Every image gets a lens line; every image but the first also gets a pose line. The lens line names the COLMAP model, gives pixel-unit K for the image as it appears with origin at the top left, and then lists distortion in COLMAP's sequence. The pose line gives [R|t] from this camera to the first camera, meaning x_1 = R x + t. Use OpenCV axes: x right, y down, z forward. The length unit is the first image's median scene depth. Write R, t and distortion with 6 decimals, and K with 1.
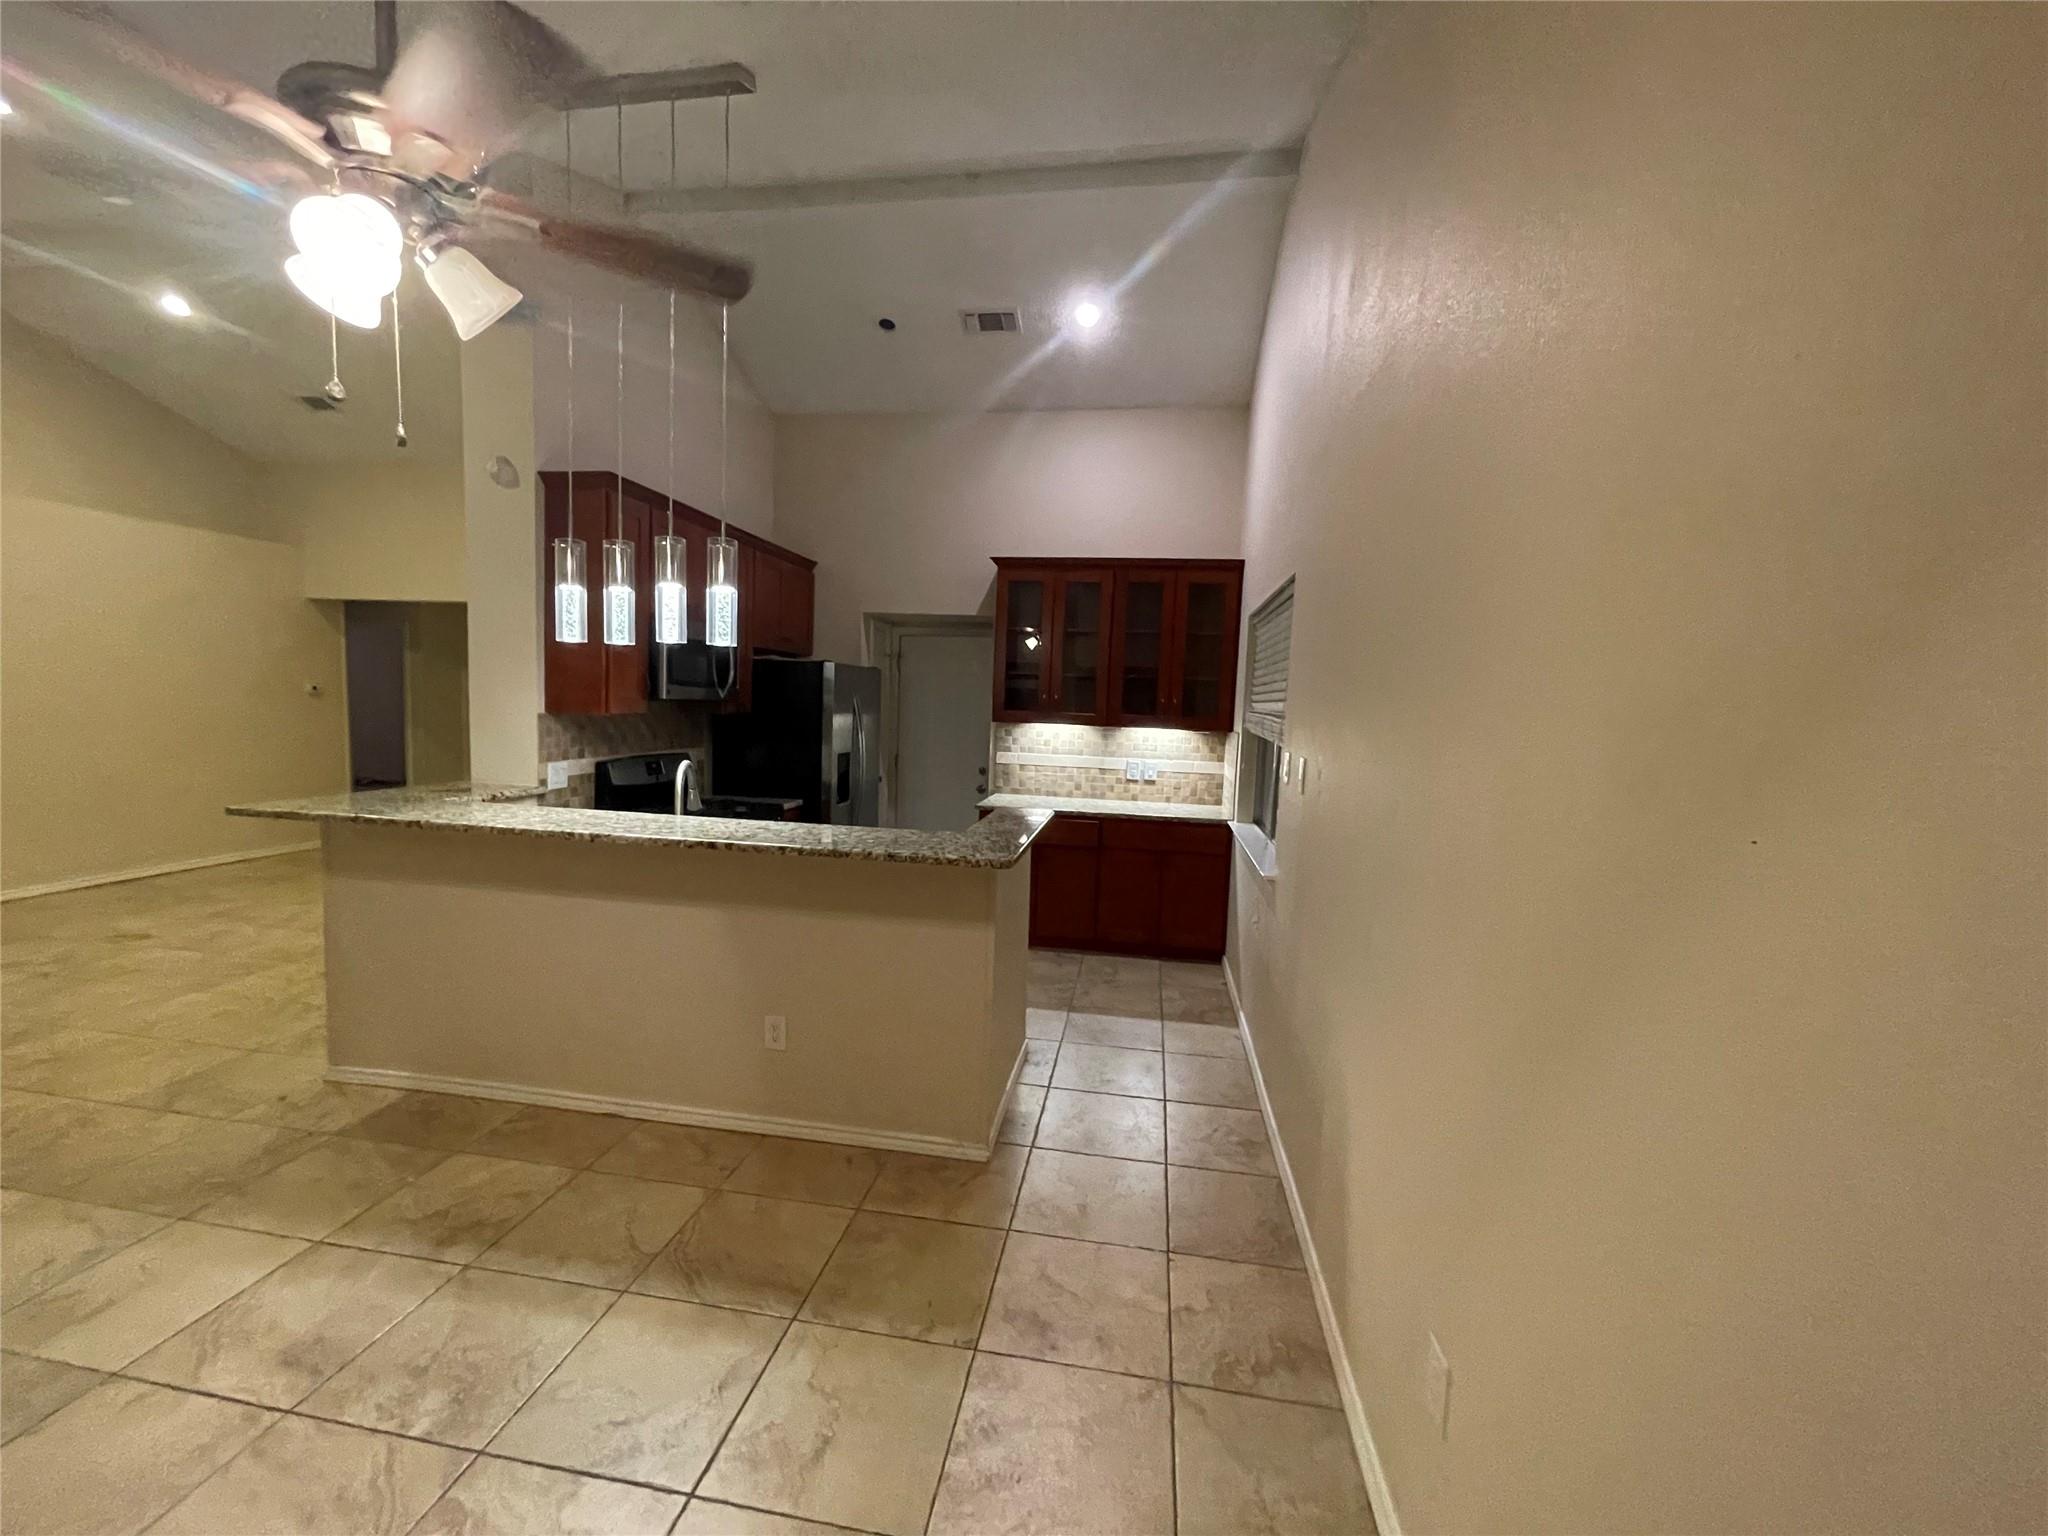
lens RADIAL K [[819.3, 0, 1015.8], [0, 819.3, 767.0], [0, 0, 1]] dist [-0.003759, 0.000614]
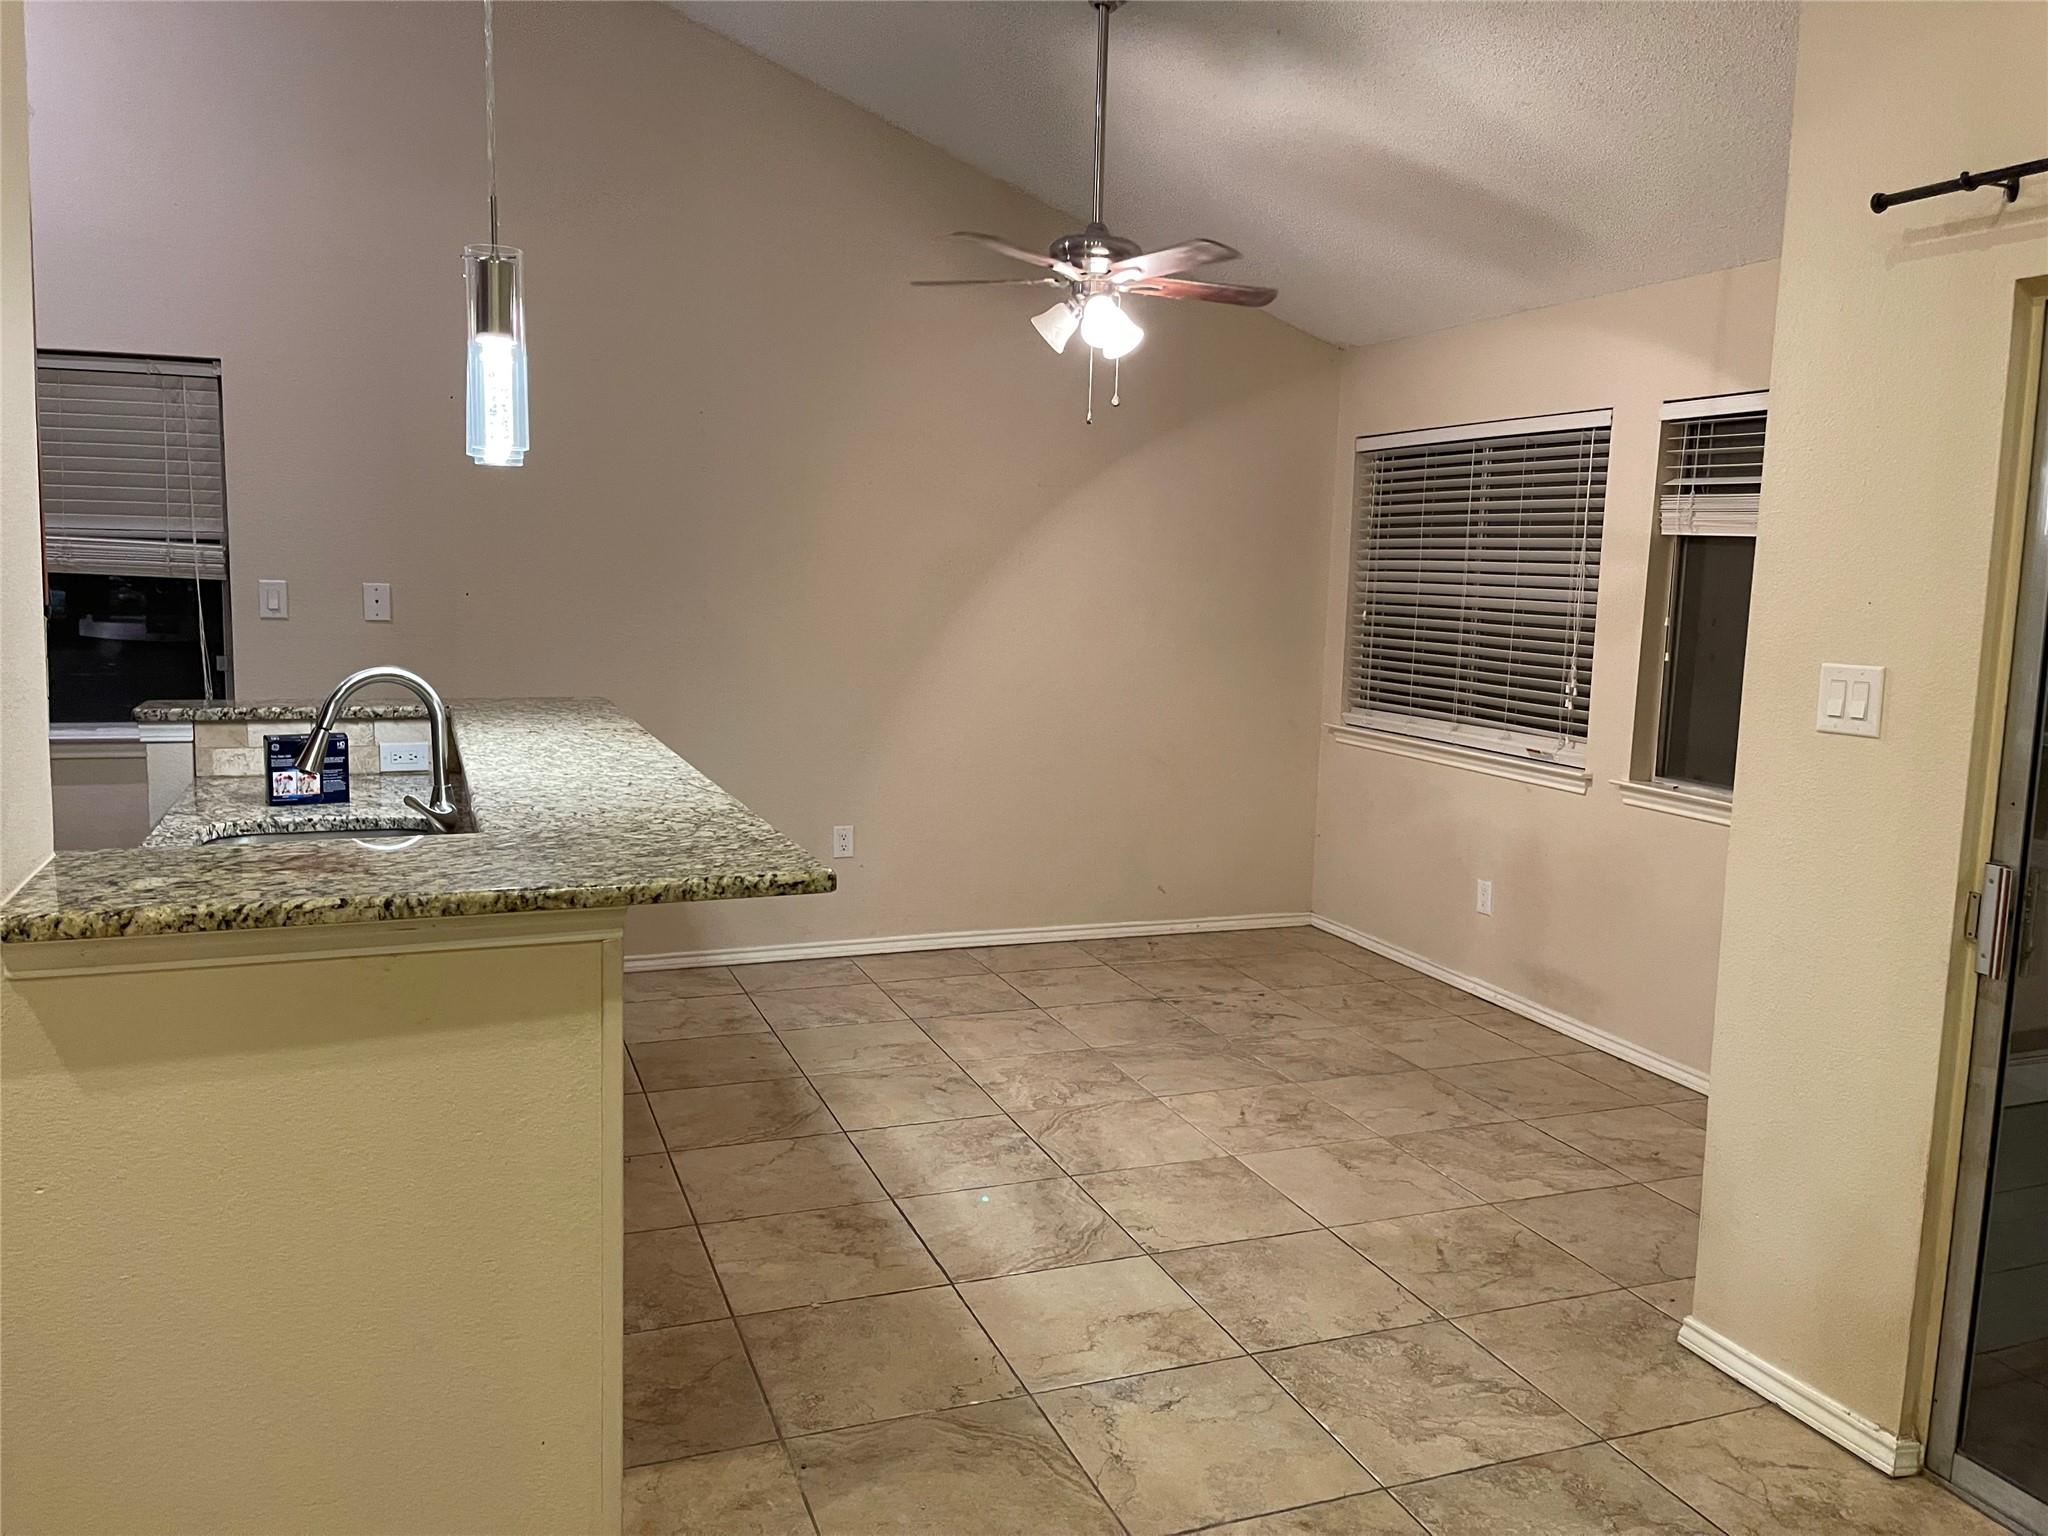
lens RADIAL K [[1569.3, 0, 1021.0], [0, 1569.3, 765.6], [0, 0, 1]] dist [0.017098, 0.002684]
pose [[-0.496851, -0.160502, 0.852865, -1.631263], [0.031402, 0.978780, 0.202493, -0.152044], [-0.867268, 0.127391, -0.481267, 1.256770]]
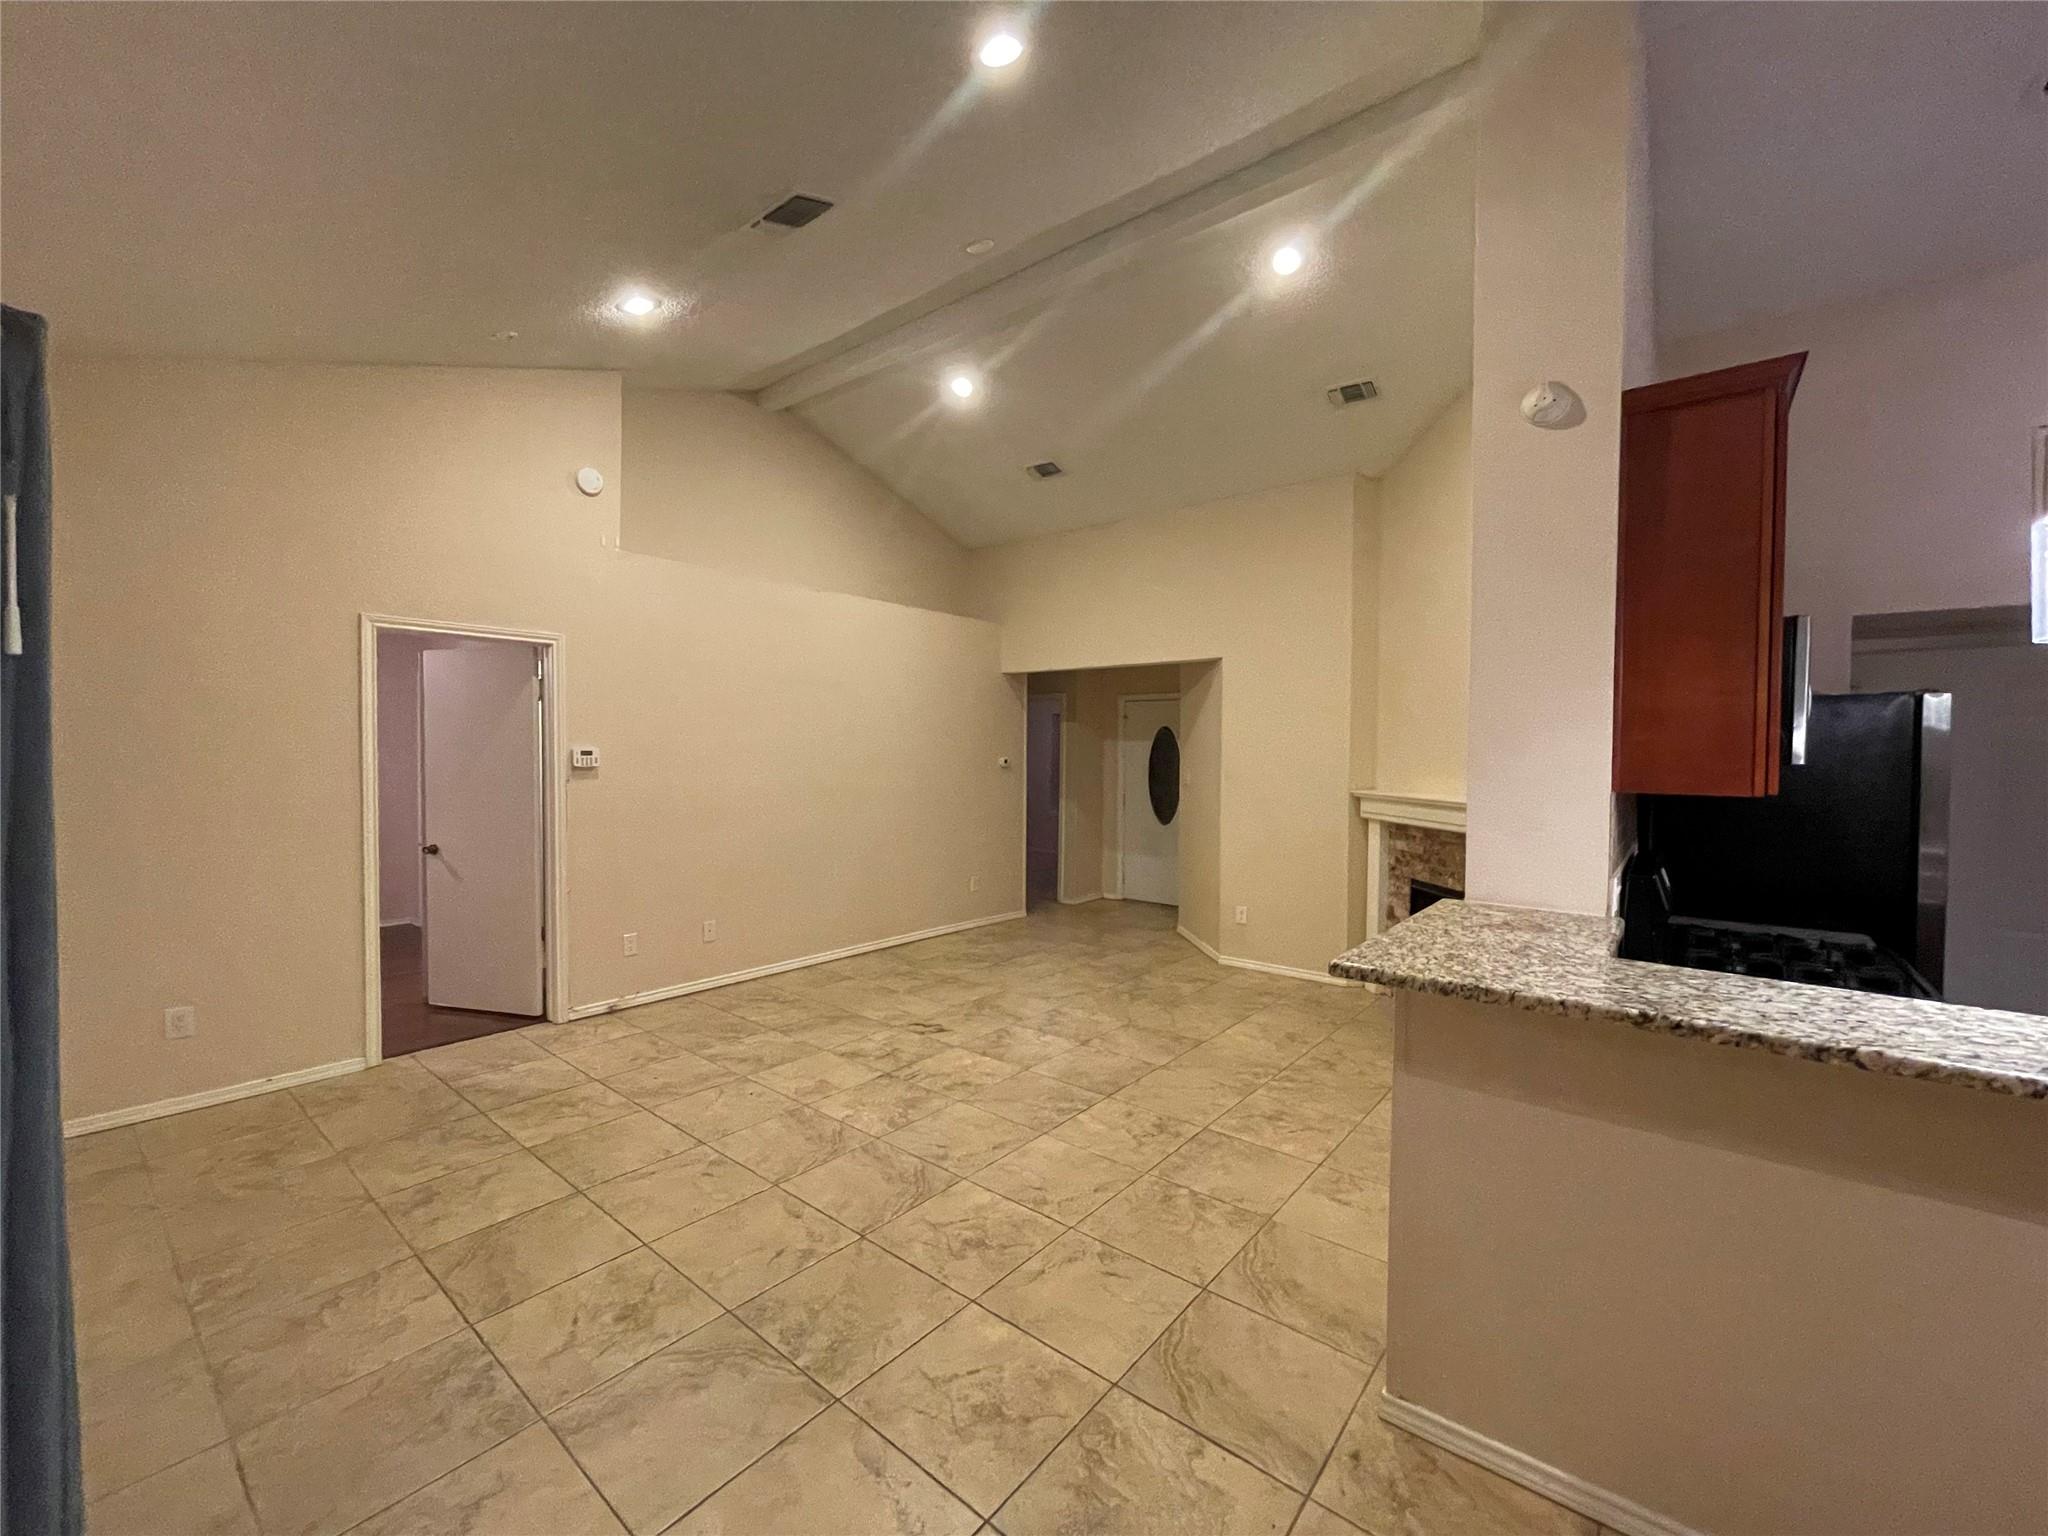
lens RADIAL K [[819.3, 0, 1020.4], [0, 819.3, 767.1], [0, 0, 1]] dist [-0.003759, 0.000614]
pose [[0.864617, -0.019189, -0.502065, -0.844241], [-0.019294, 0.997265, -0.071341, -0.044451], [0.502061, 0.071369, 0.861882, 0.355866]]
